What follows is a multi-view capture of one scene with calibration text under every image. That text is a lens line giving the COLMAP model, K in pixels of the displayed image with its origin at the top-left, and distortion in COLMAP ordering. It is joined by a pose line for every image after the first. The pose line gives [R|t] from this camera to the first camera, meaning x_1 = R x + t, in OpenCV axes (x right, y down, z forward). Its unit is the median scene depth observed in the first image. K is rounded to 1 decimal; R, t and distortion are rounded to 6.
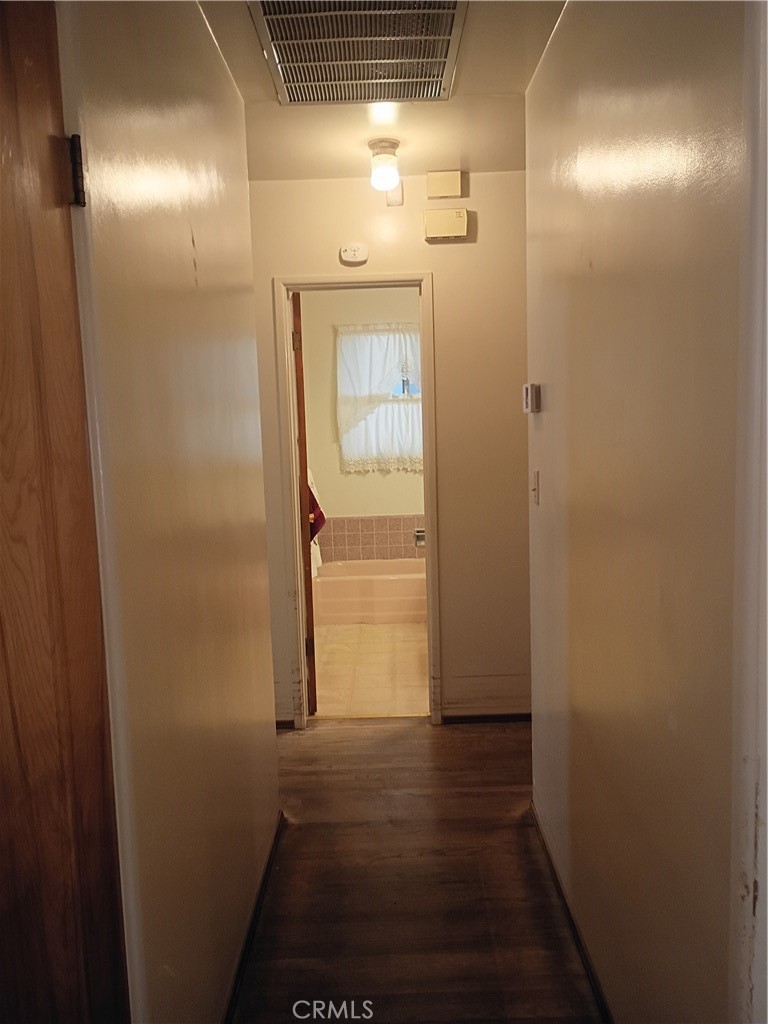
lens RADIAL K [[837.0, 0, 381.6], [0, 837.0, 512.5], [0, 0, 1]] dist [0.029693, -0.023146]
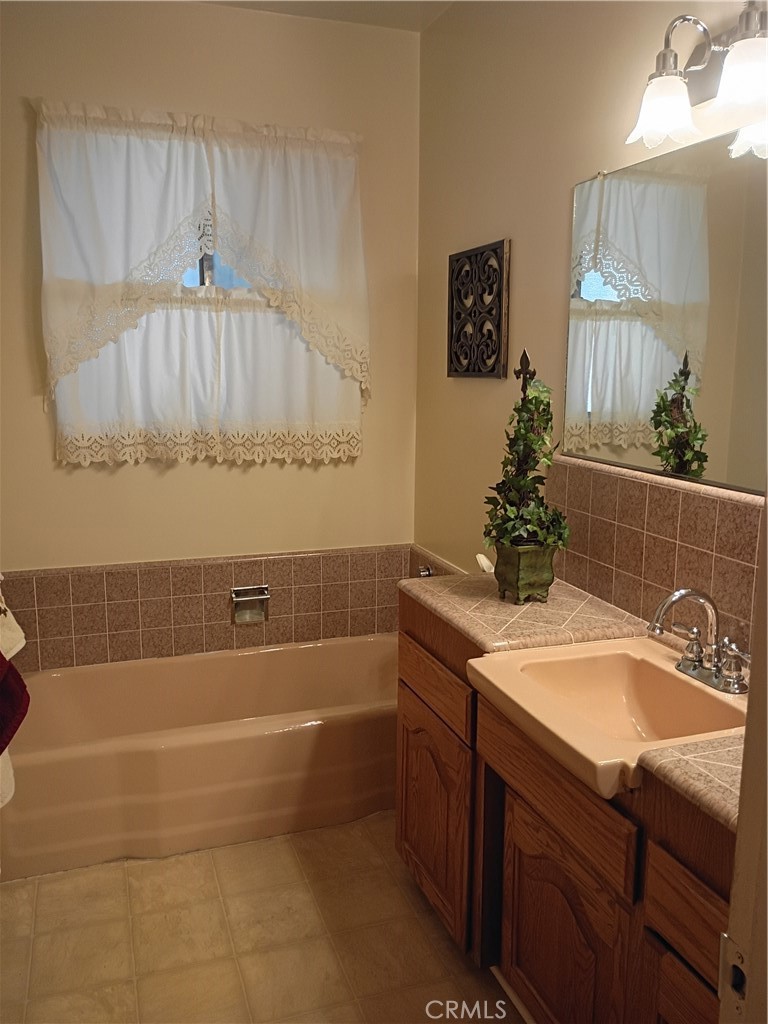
lens RADIAL K [[837.0, 0, 388.7], [0, 837.0, 514.0], [0, 0, 1]] dist [0.029693, -0.023146]
pose [[0.937636, -0.019646, 0.347063, -0.039248], [-0.001948, 0.998089, 0.061761, -0.050744], [-0.347613, -0.058585, 0.935806, 0.551516]]
